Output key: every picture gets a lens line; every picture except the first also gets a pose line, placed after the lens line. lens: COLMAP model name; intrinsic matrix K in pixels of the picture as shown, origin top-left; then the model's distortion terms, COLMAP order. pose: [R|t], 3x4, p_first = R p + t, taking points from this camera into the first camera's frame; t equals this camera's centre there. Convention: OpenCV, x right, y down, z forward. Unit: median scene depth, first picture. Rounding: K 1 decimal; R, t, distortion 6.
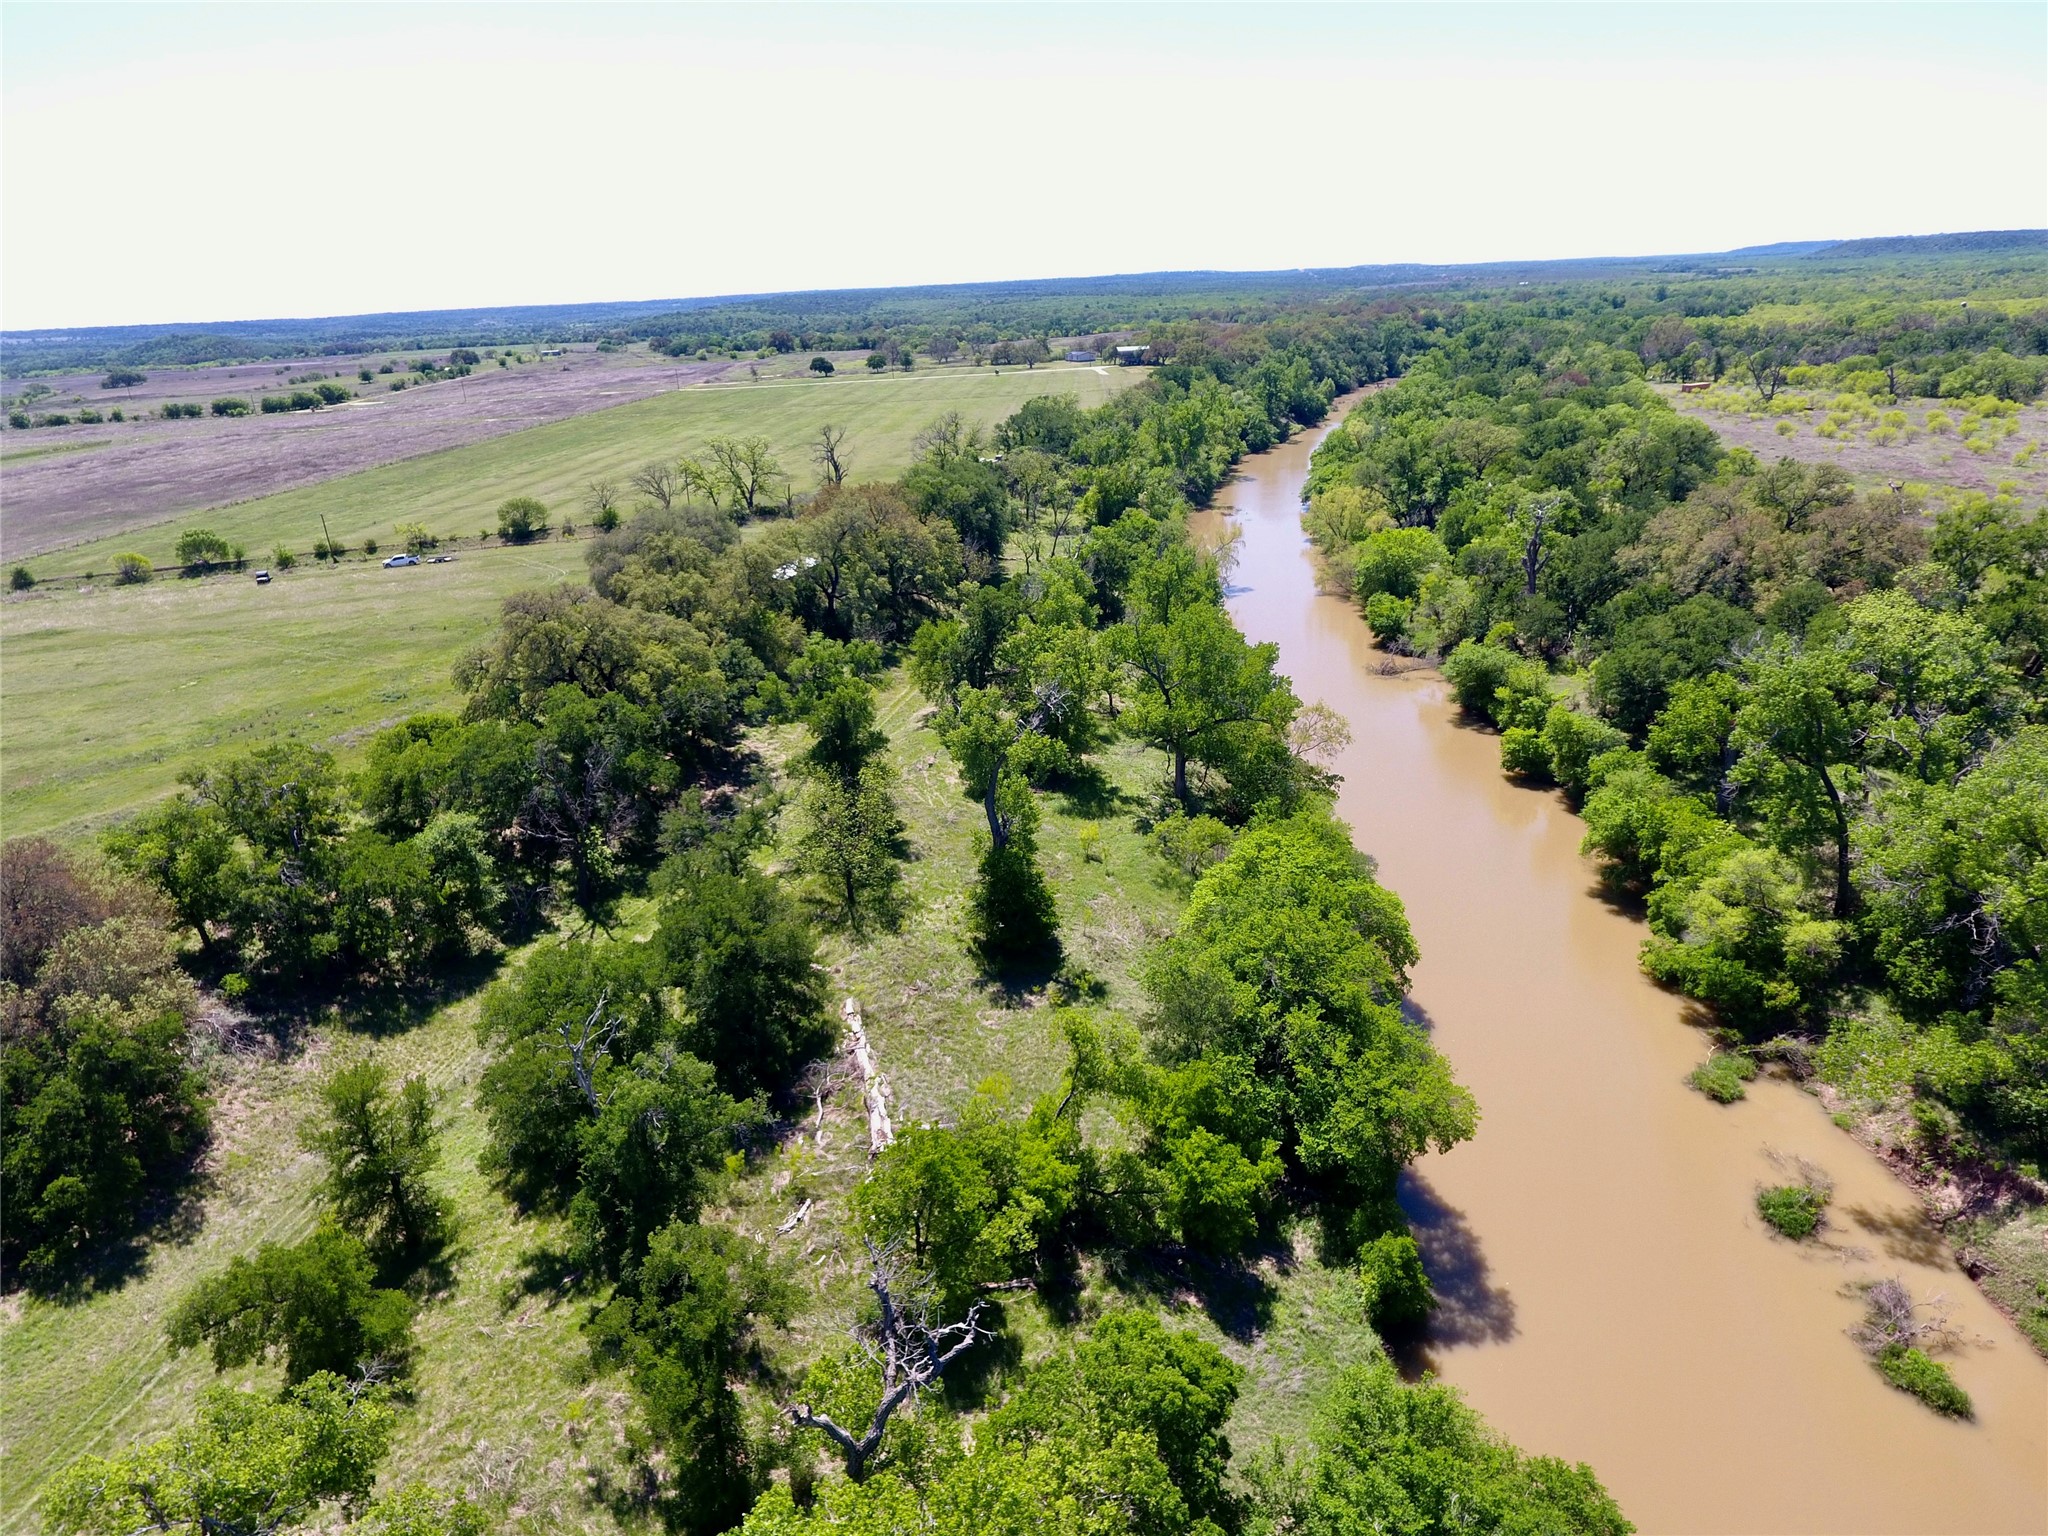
lens RADIAL K [[1192.7, 0, 1024.0], [0, 1192.7, 768.0], [0, 0, 1]] dist [0.000753, -0.002773]
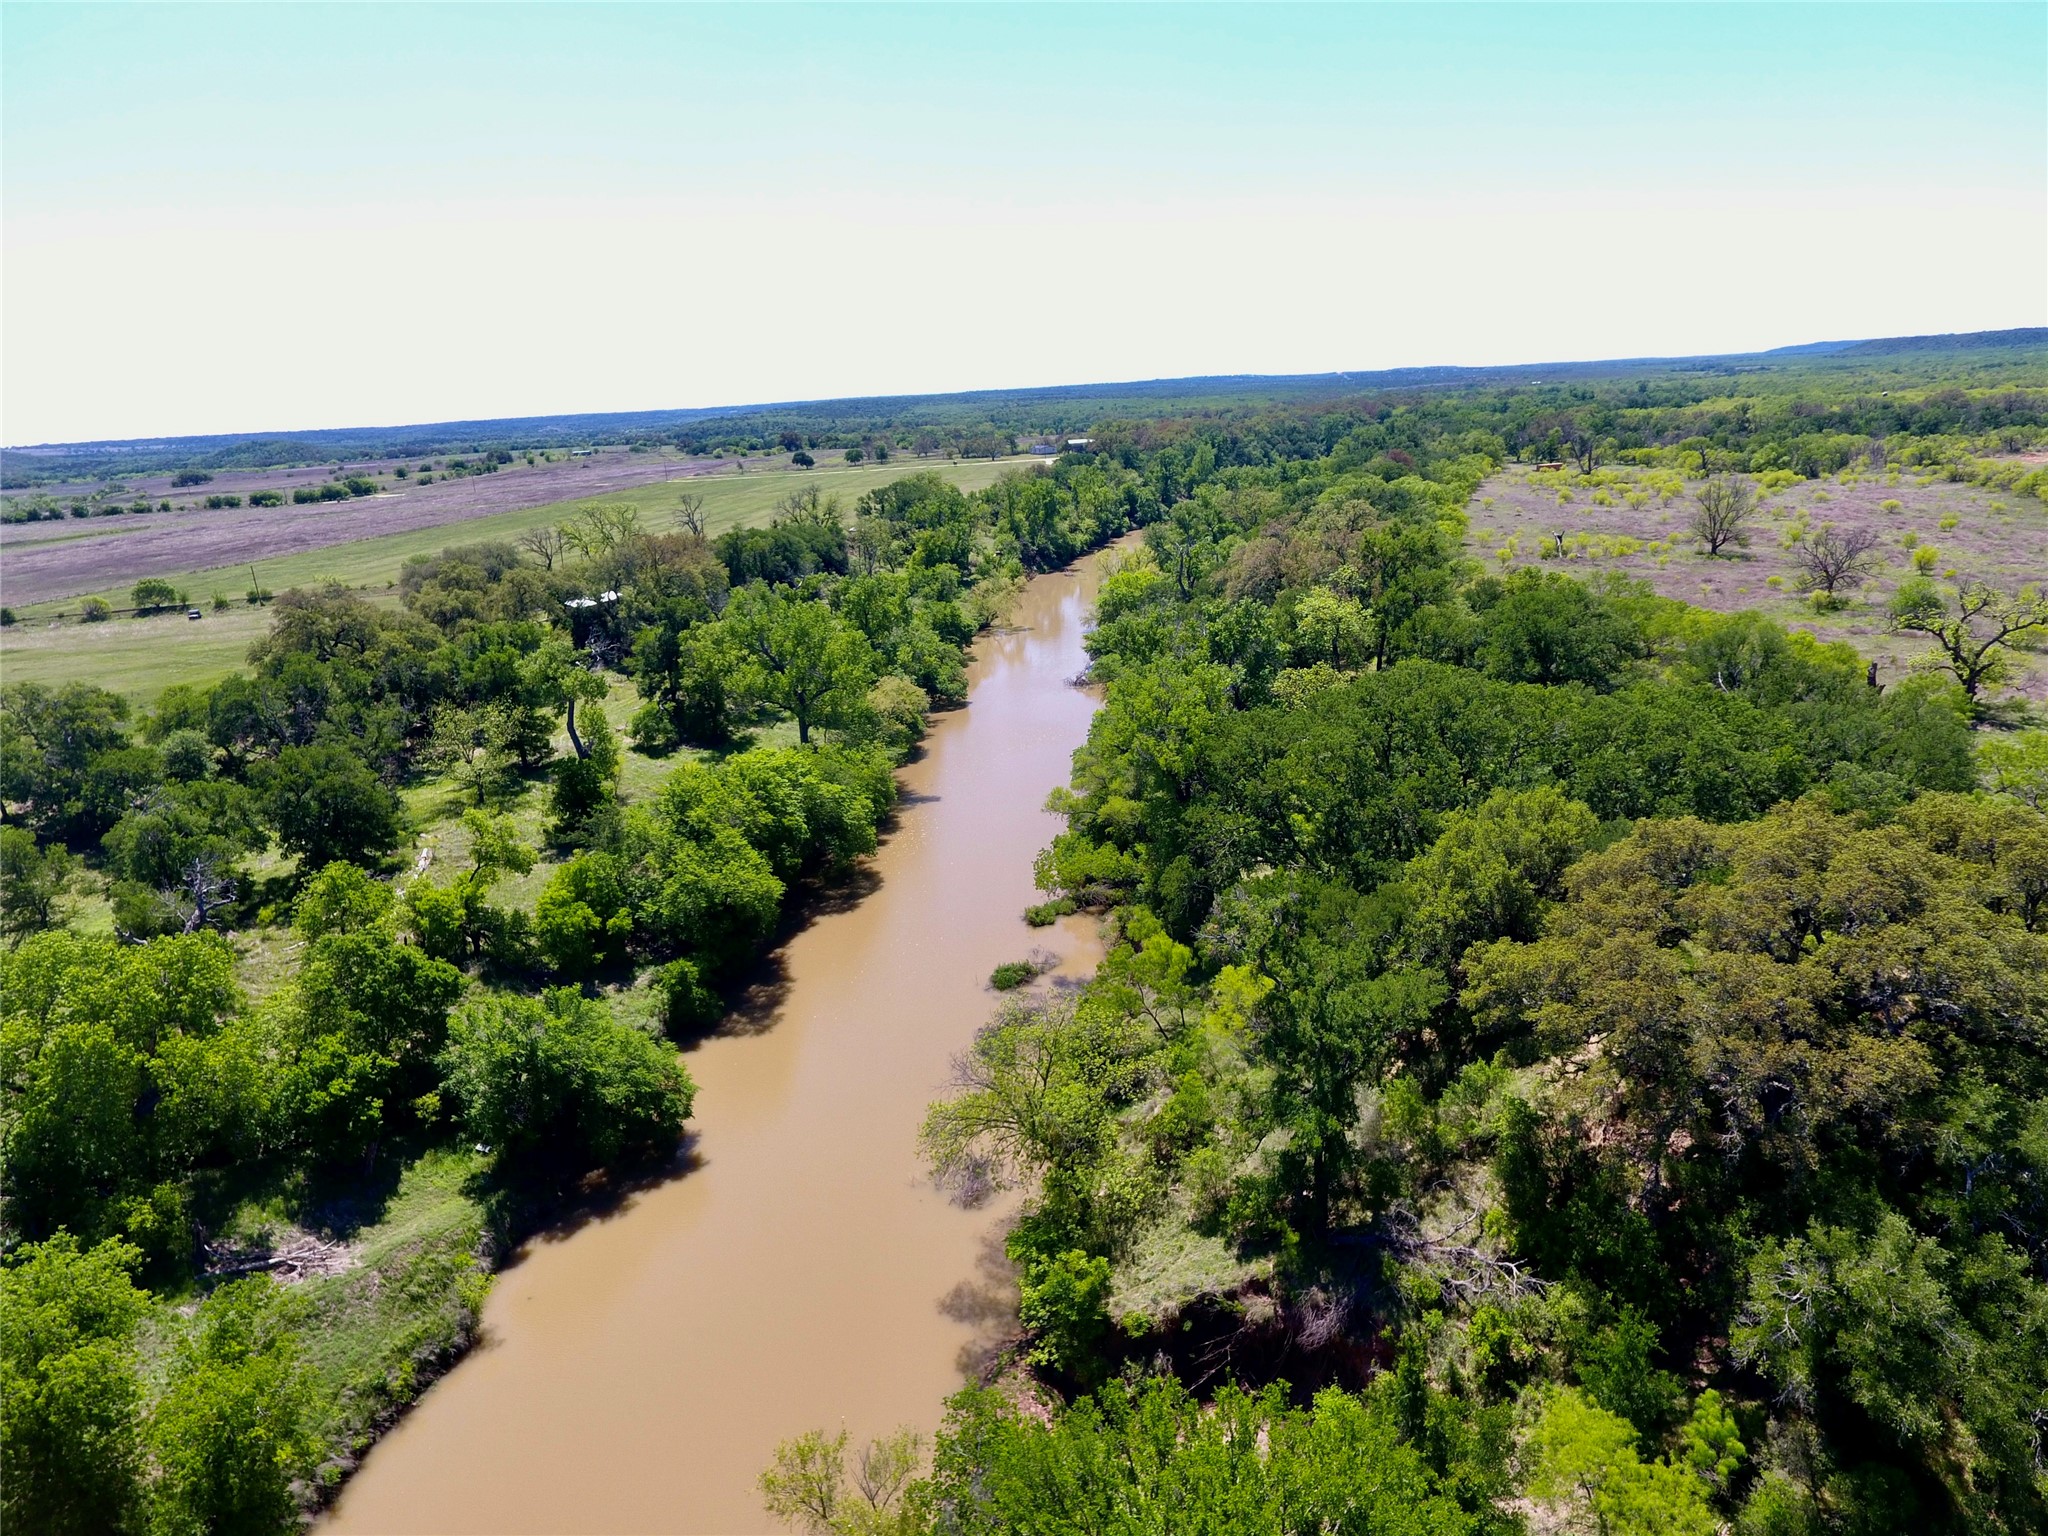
lens RADIAL K [[1192.7, 0, 1024.0], [0, 1192.7, 768.0], [0, 0, 1]] dist [0.000753, -0.002773]
pose [[0.999079, 0.004150, -0.042705, 0.124374], [-0.007489, 0.996900, -0.078325, 0.040576], [0.042247, 0.078573, 0.996013, -0.078026]]
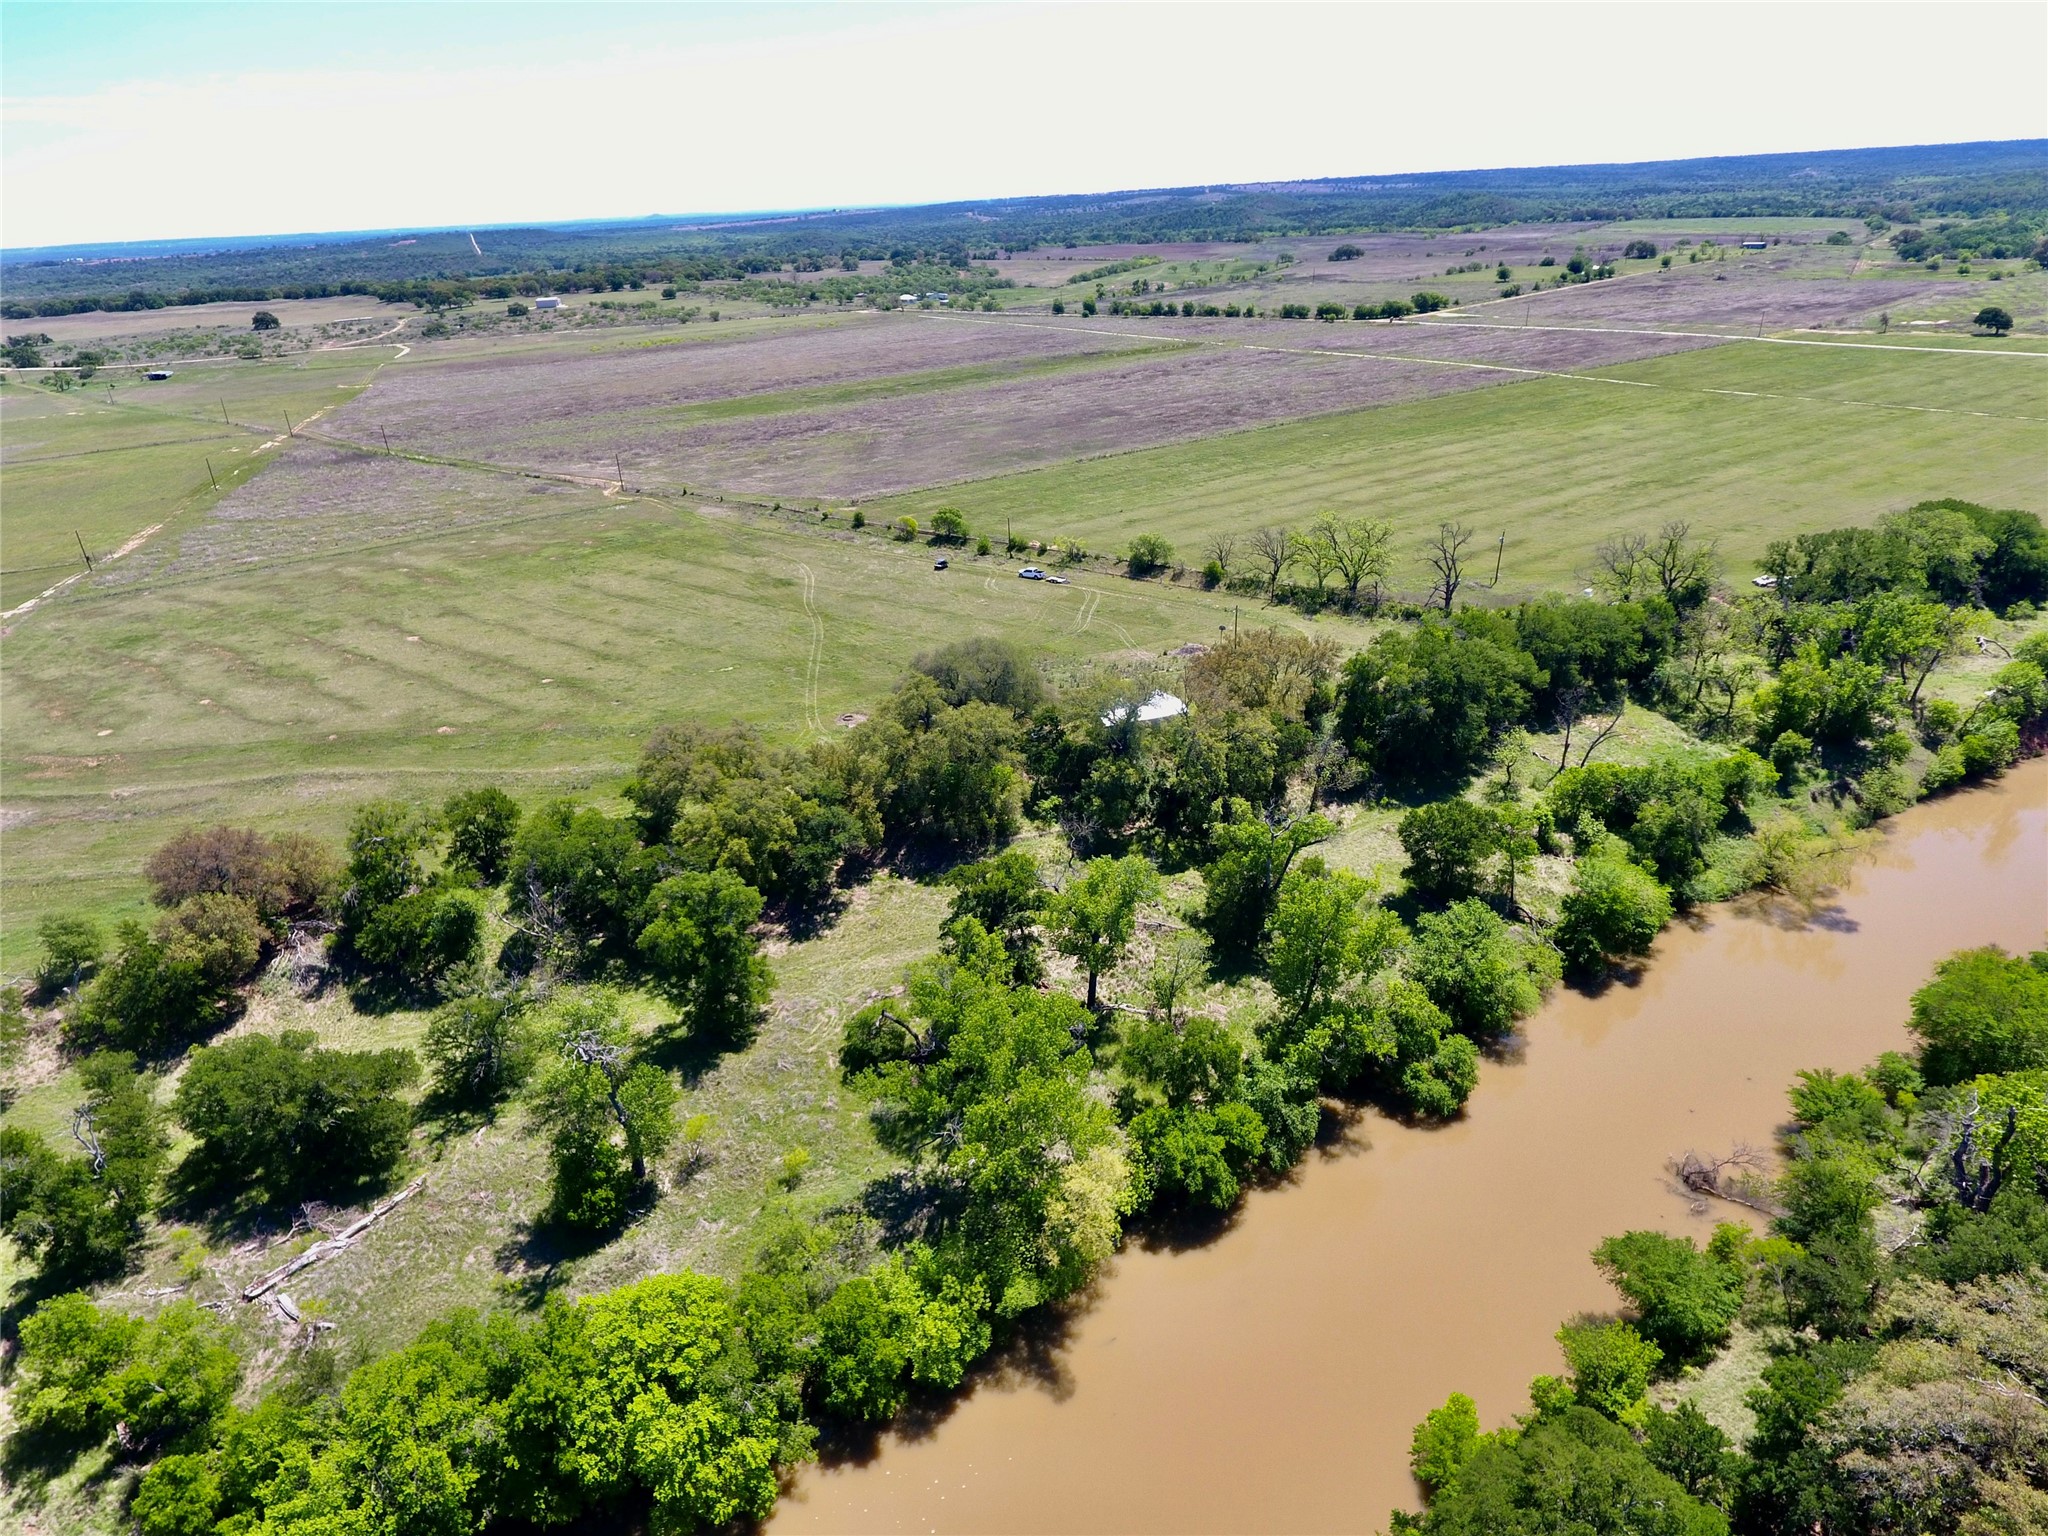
lens RADIAL K [[1192.7, 0, 1024.0], [0, 1192.7, 768.0], [0, 0, 1]] dist [0.000753, -0.002773]
pose [[0.579126, 0.370454, -0.726207, 0.200050], [-0.284021, 0.926666, 0.246215, -0.142561], [0.764163, 0.063668, 0.641874, 0.126890]]
